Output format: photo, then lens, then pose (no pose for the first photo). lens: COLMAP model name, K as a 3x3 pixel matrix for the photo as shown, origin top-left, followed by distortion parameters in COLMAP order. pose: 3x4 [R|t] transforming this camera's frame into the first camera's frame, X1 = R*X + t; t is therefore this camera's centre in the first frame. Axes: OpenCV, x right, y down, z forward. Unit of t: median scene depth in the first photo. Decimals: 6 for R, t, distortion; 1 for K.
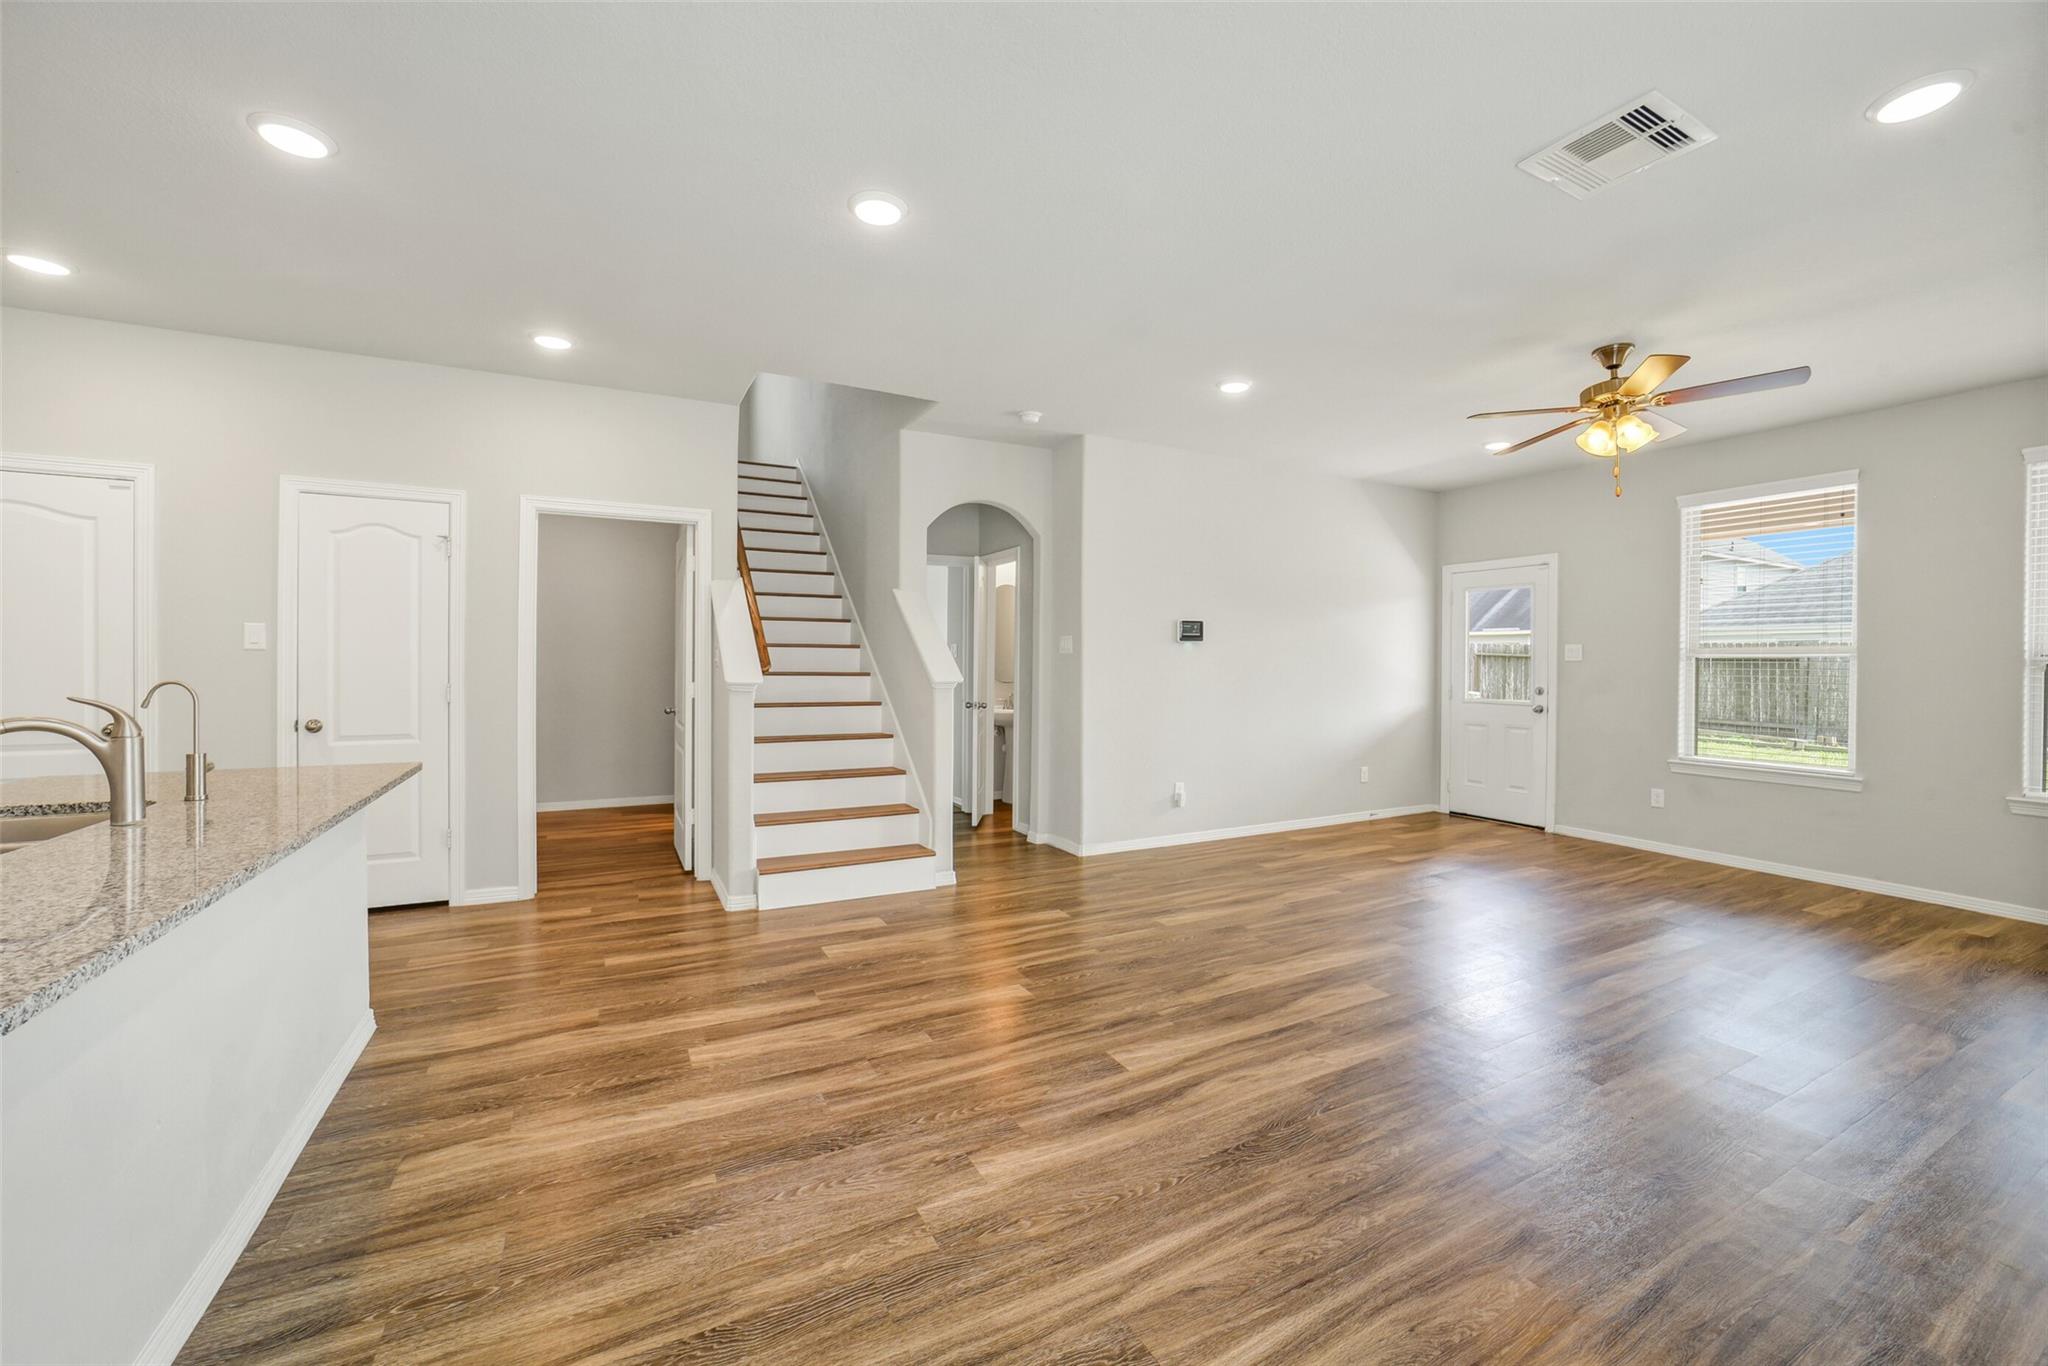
lens RADIAL K [[809.6, 0, 1026.0], [0, 809.6, 664.6], [0, 0, 1]] dist [-0.033395, 0.007185]
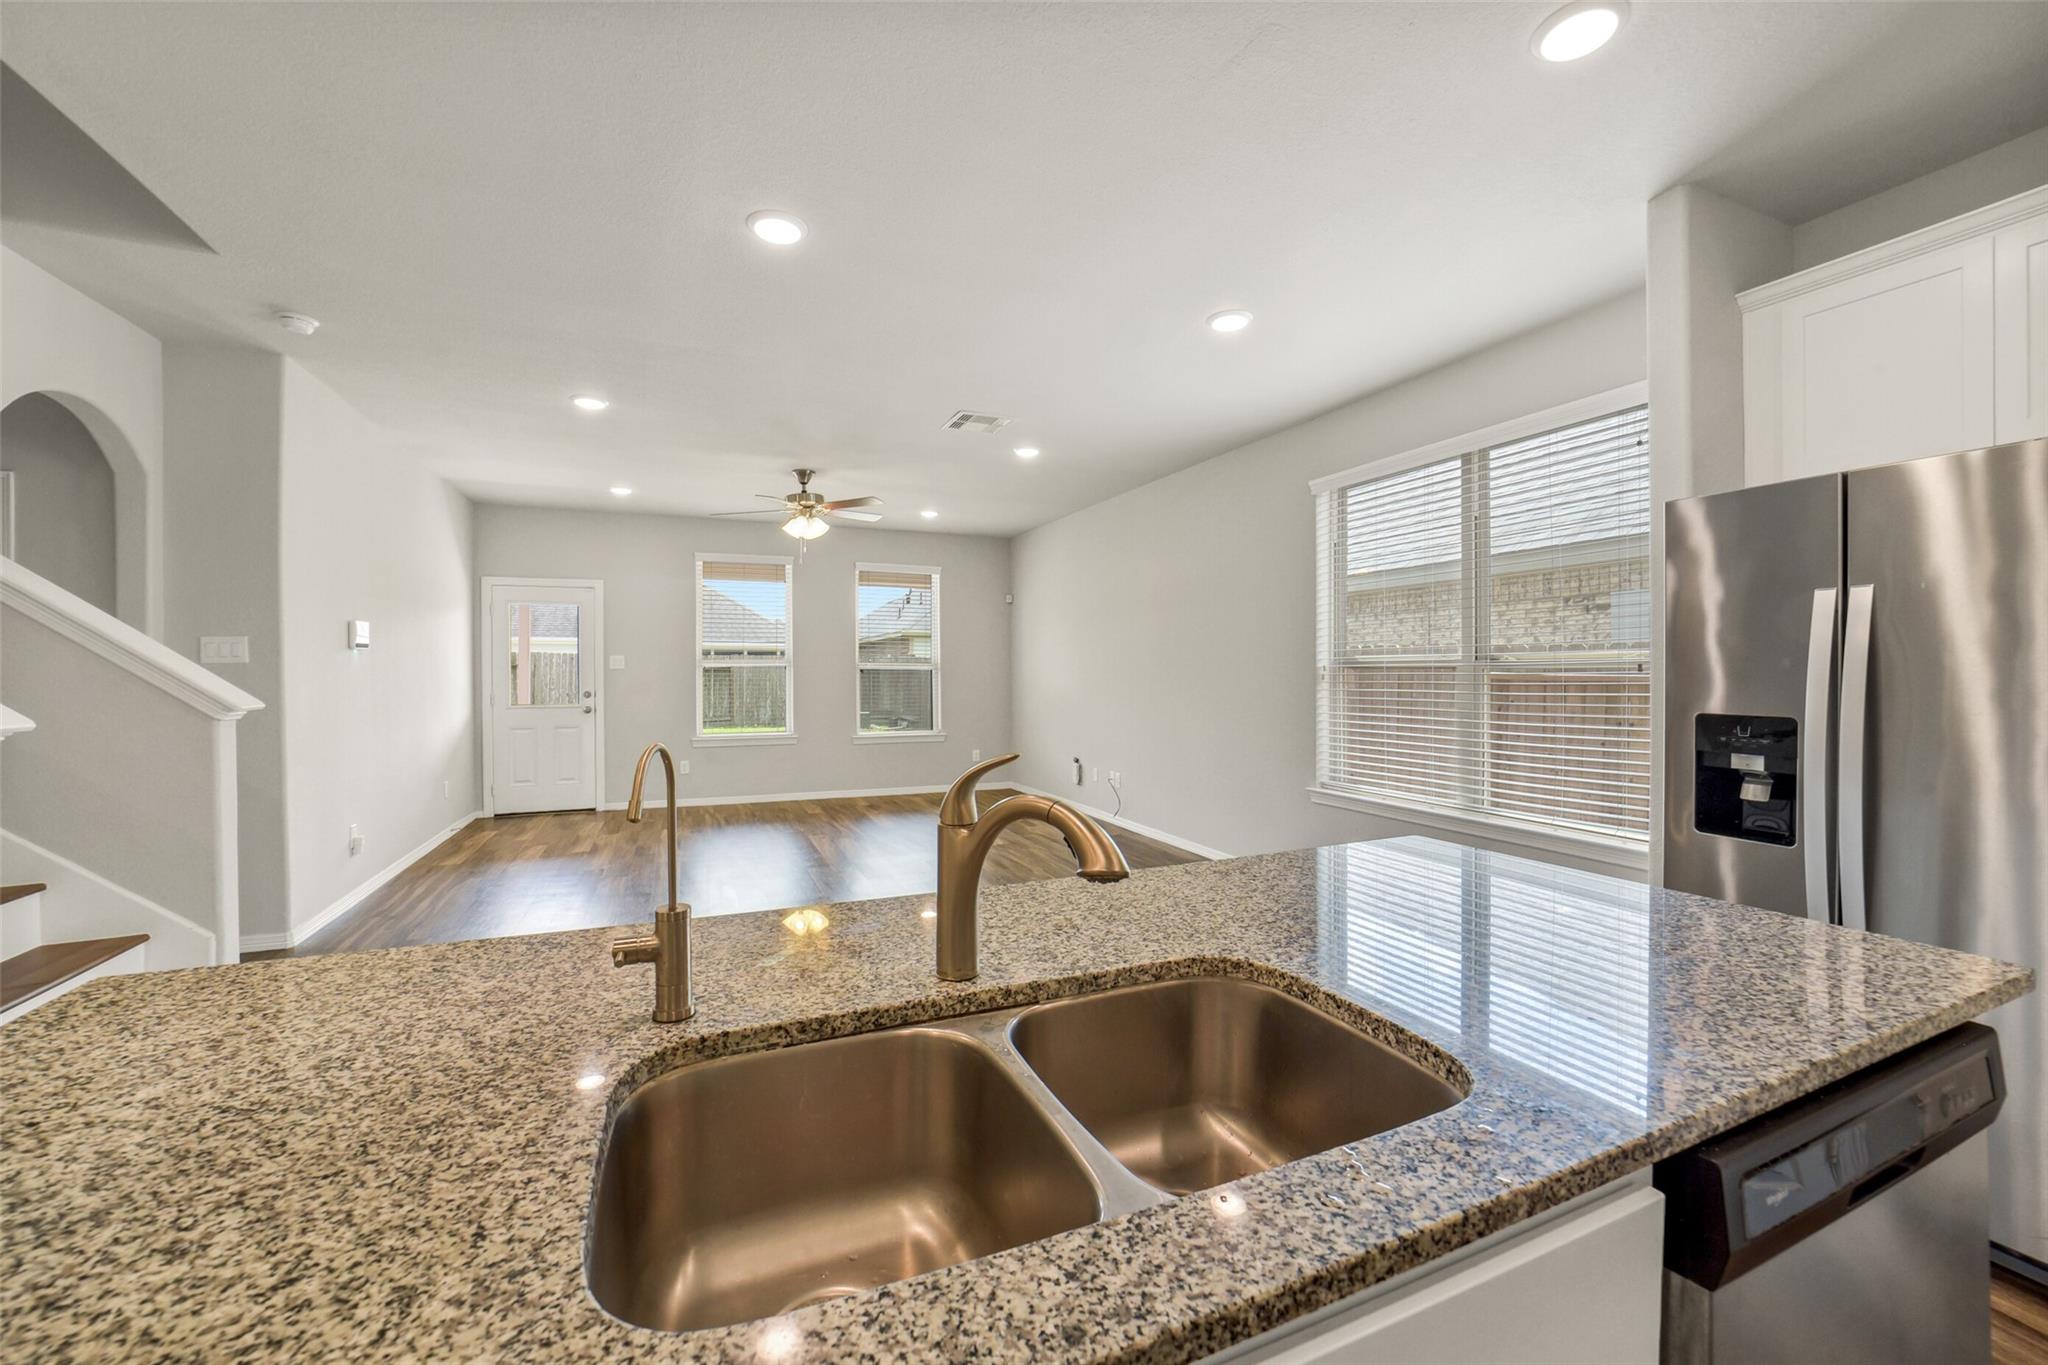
lens RADIAL K [[809.6, 0, 1036.0], [0, 809.6, 673.1], [0, 0, 1]] dist [-0.033395, 0.007185]
pose [[0.070192, -0.010884, 0.997474, -0.787141], [0.007253, 0.999920, 0.010400, -0.009624], [-0.997507, 0.006505, 0.070265, 0.403895]]
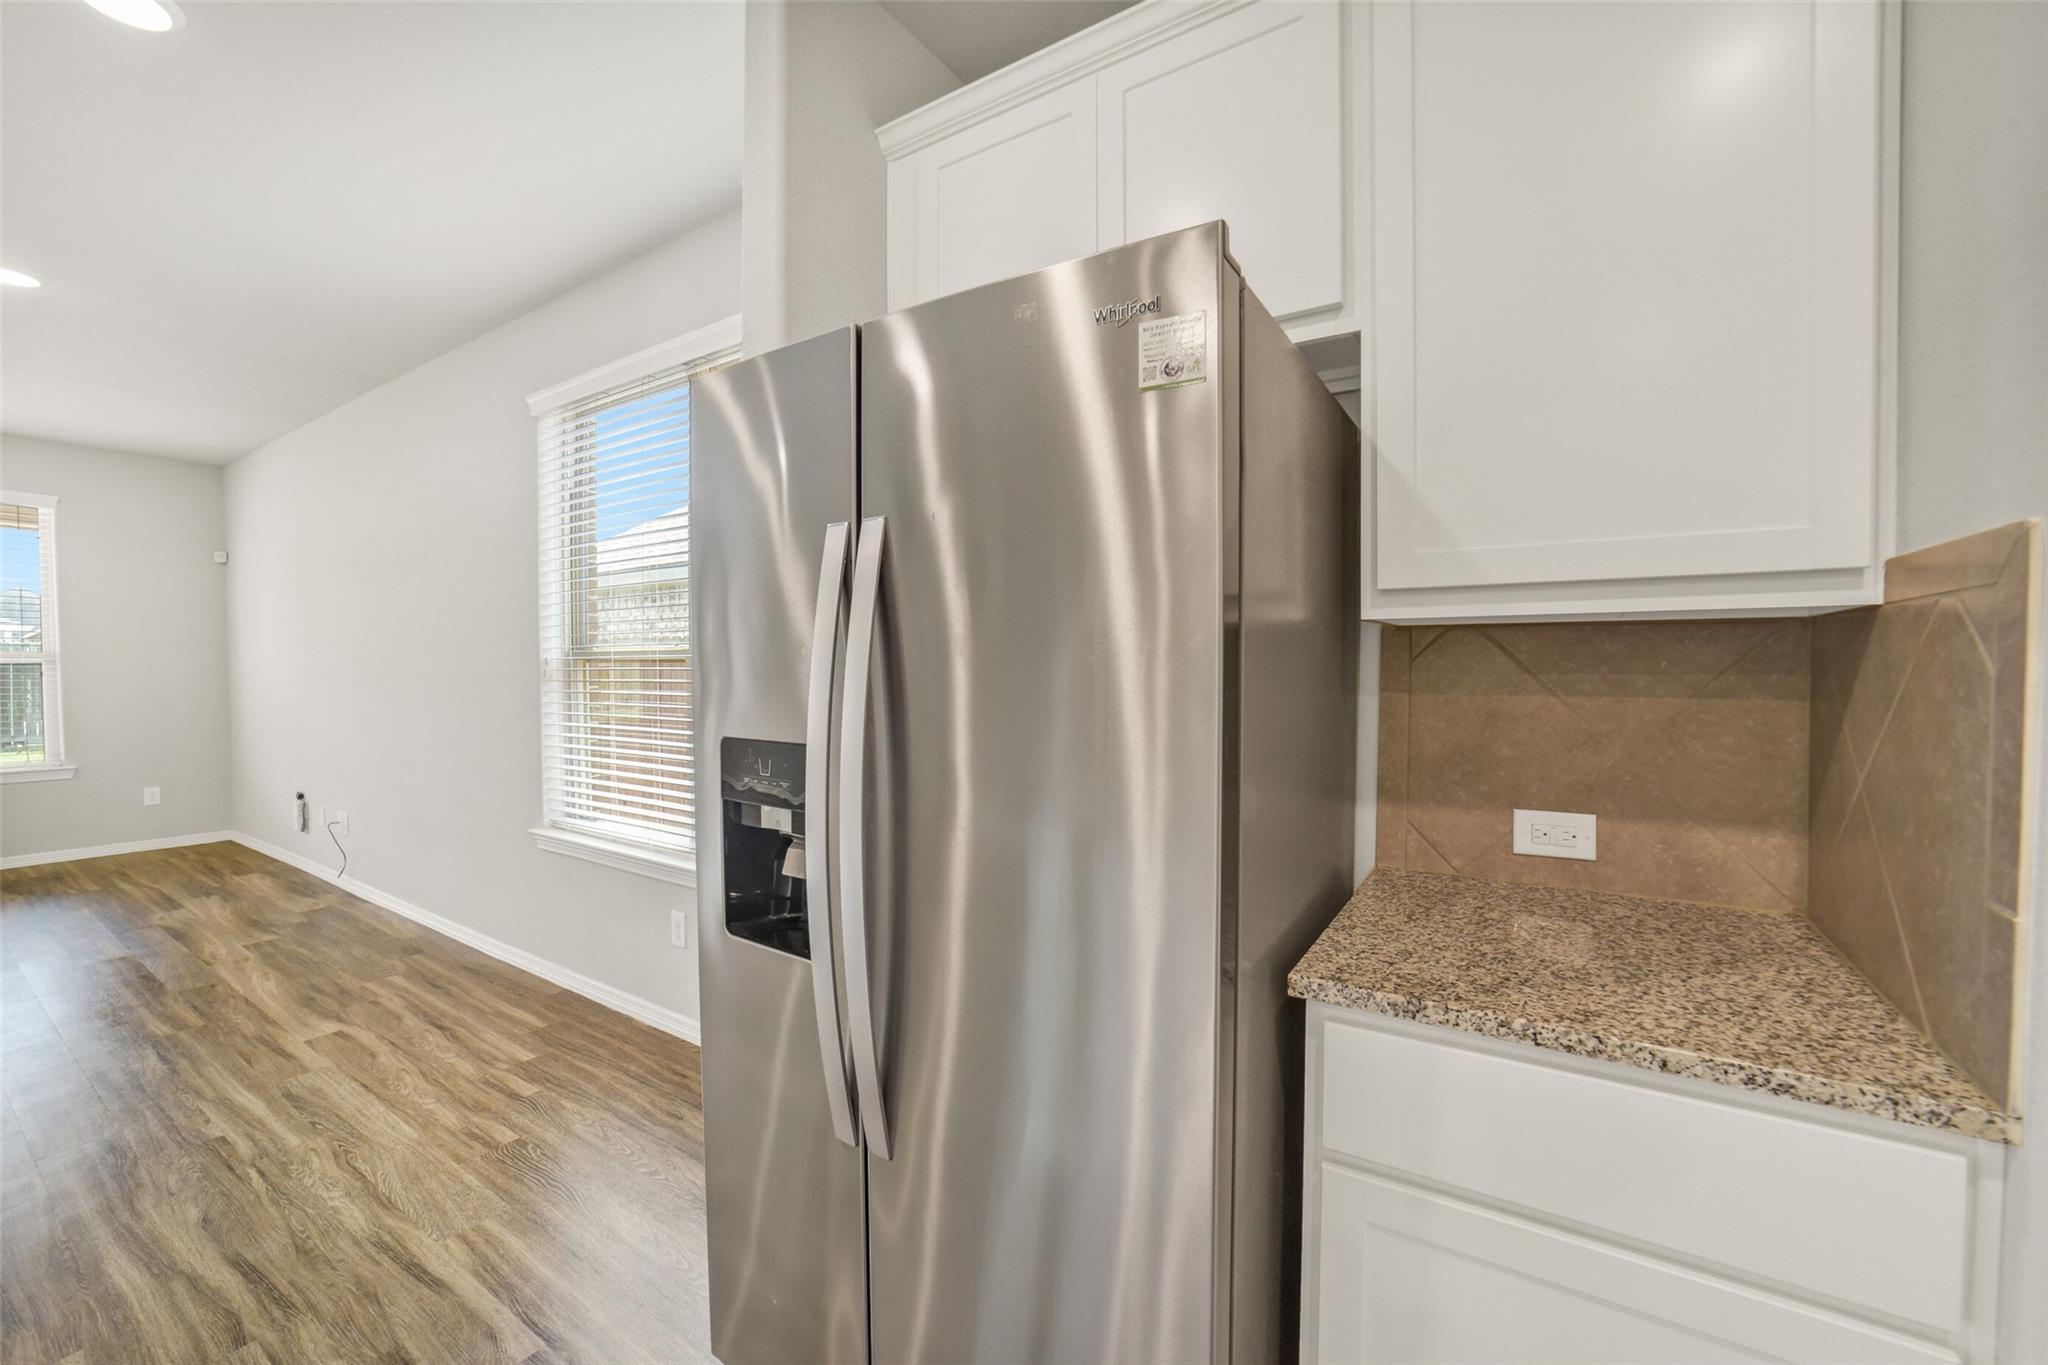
lens RADIAL K [[809.6, 0, 1035.2], [0, 809.6, 650.7], [0, 0, 1]] dist [-0.033395, 0.007185]
pose [[-0.494183, 0.005673, 0.869340, -0.561027], [0.003987, 0.999983, -0.004259, -0.005823], [-0.869349, 0.001361, -0.494197, 0.044483]]
